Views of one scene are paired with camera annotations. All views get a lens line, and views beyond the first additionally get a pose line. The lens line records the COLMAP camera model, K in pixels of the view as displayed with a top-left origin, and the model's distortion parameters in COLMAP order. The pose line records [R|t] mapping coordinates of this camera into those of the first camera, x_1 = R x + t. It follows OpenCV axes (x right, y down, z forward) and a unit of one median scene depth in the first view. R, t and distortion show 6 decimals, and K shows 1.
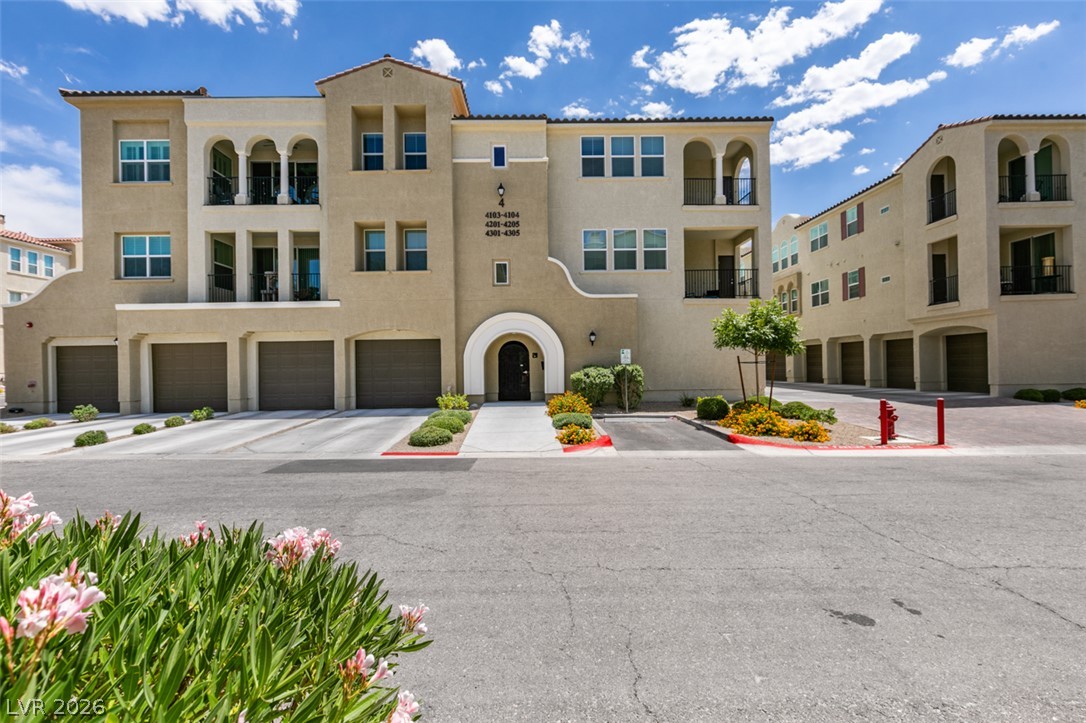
lens RADIAL K [[483.7, 0, 545.6], [0, 483.7, 362.4], [0, 0, 1]] dist [0.000368, -0.000486]
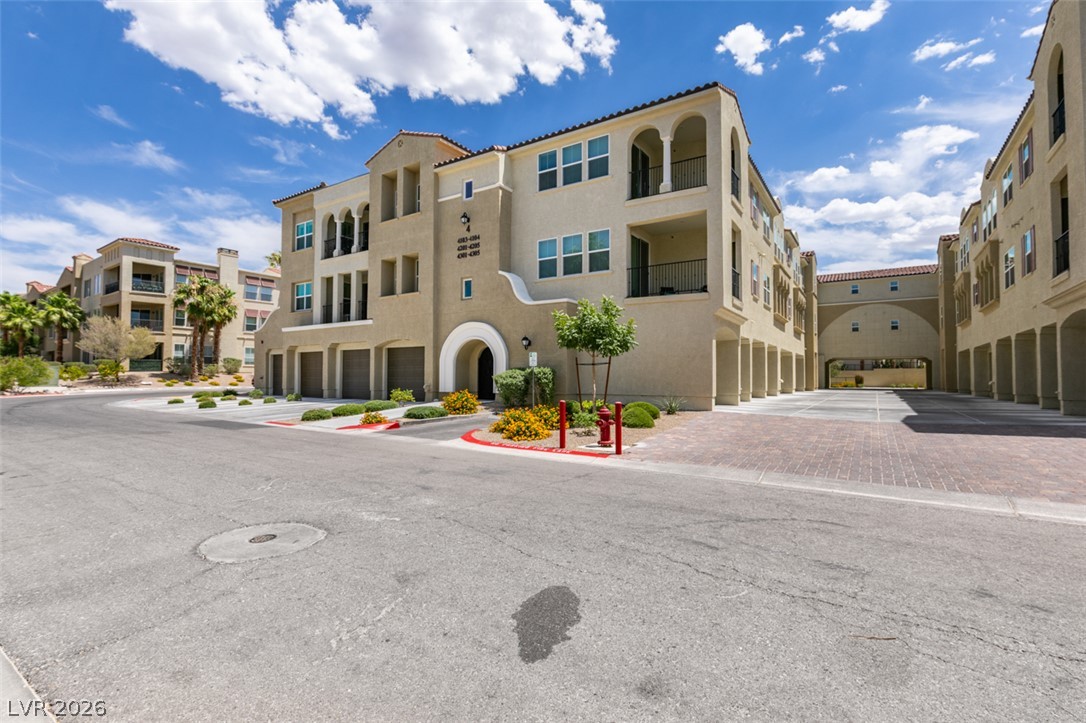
lens RADIAL K [[500.2, 0, 539.6], [0, 500.2, 365.5], [0, 0, 1]] dist [-0.010437, -0.000336]
pose [[0.827869, 0.004397, -0.560905, 0.728004], [-0.010161, 0.999923, -0.007159, 0.008098], [0.560830, 0.011626, 0.827849, 0.097892]]
